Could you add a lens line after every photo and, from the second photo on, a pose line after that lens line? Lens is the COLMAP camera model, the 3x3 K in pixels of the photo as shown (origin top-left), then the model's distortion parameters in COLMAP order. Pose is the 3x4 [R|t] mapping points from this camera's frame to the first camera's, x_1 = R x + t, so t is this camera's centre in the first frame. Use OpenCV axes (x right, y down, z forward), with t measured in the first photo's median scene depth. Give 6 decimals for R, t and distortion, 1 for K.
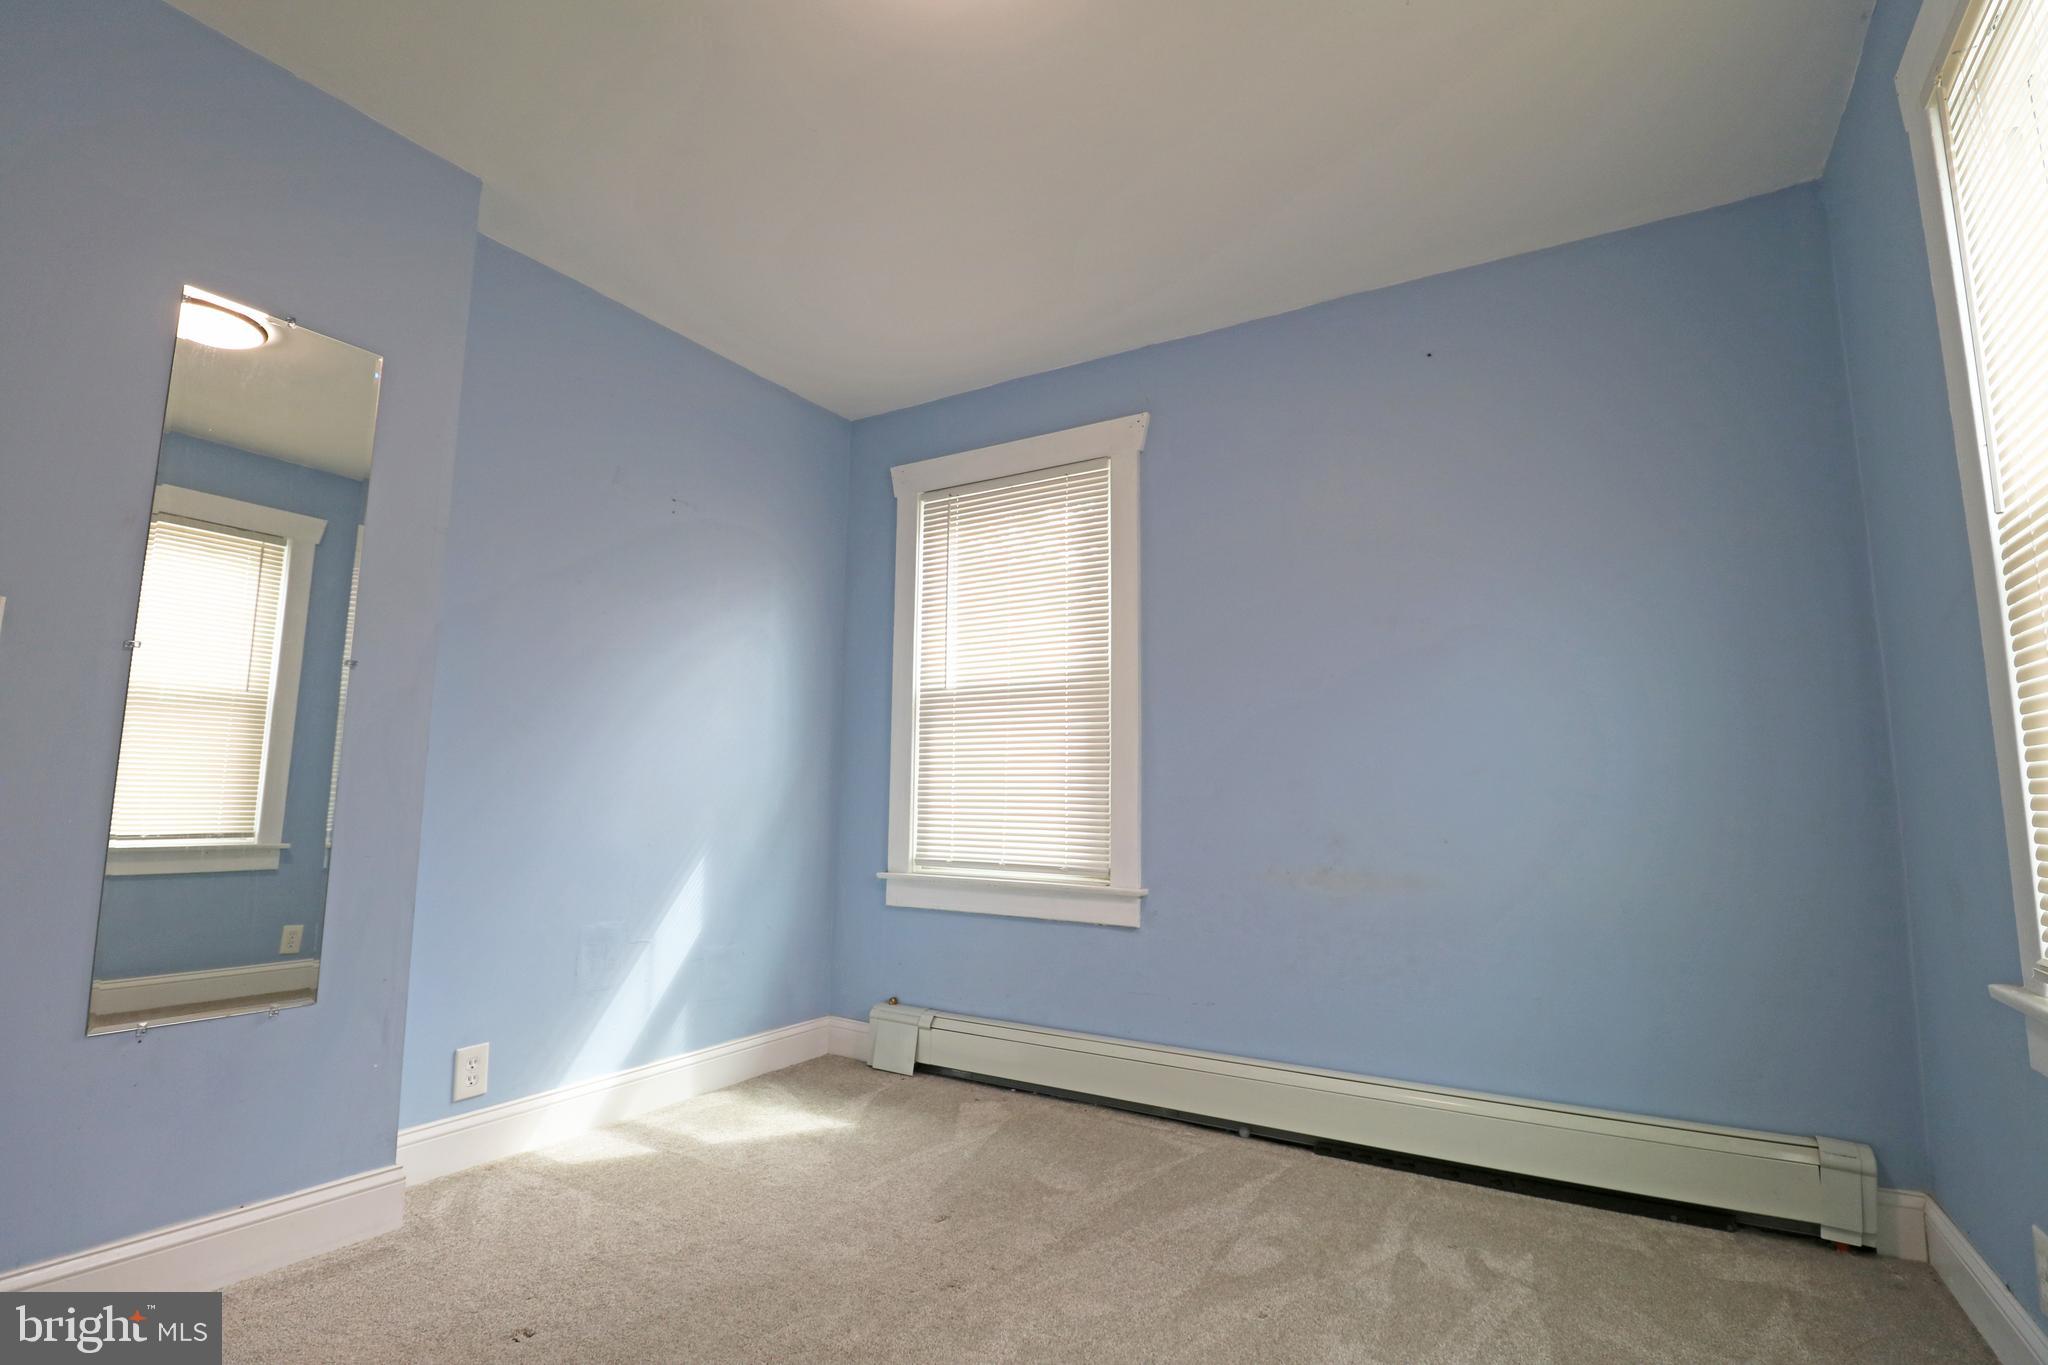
lens RADIAL K [[954.1, 0, 1017.2], [0, 954.1, 661.1], [0, 0, 1]] dist [-0.008697, -0.006864]
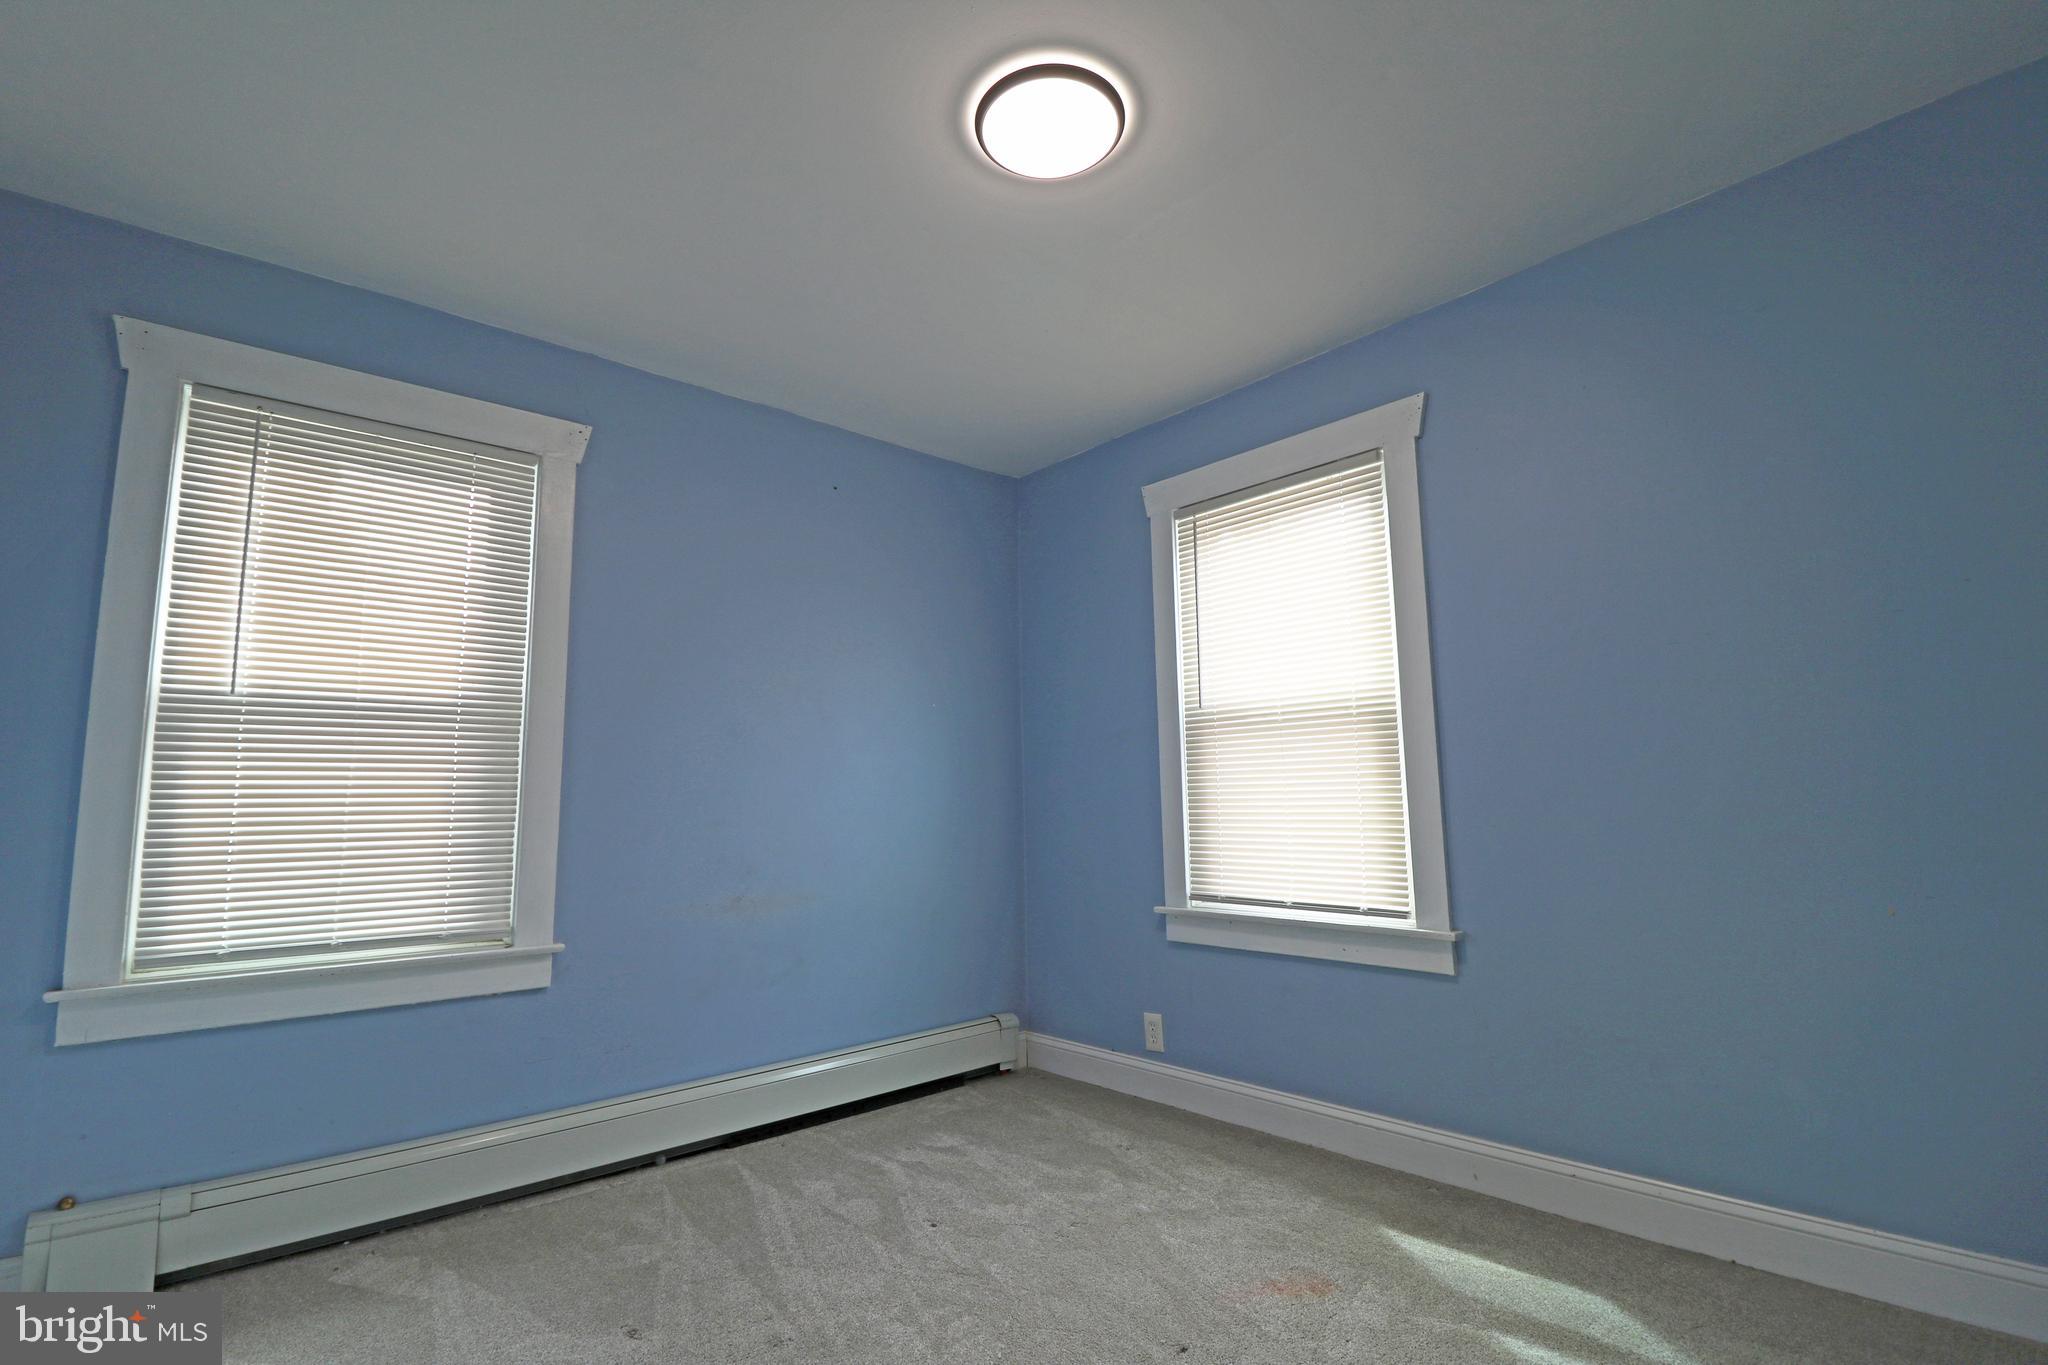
lens RADIAL K [[954.1, 0, 1015.5], [0, 954.1, 690.7], [0, 0, 1]] dist [-0.008697, -0.006864]
pose [[0.287282, 0.102645, 0.952330, -0.633500], [-0.109498, 0.991243, -0.073808, 0.017837], [-0.951567, -0.083074, 0.296005, 0.331593]]
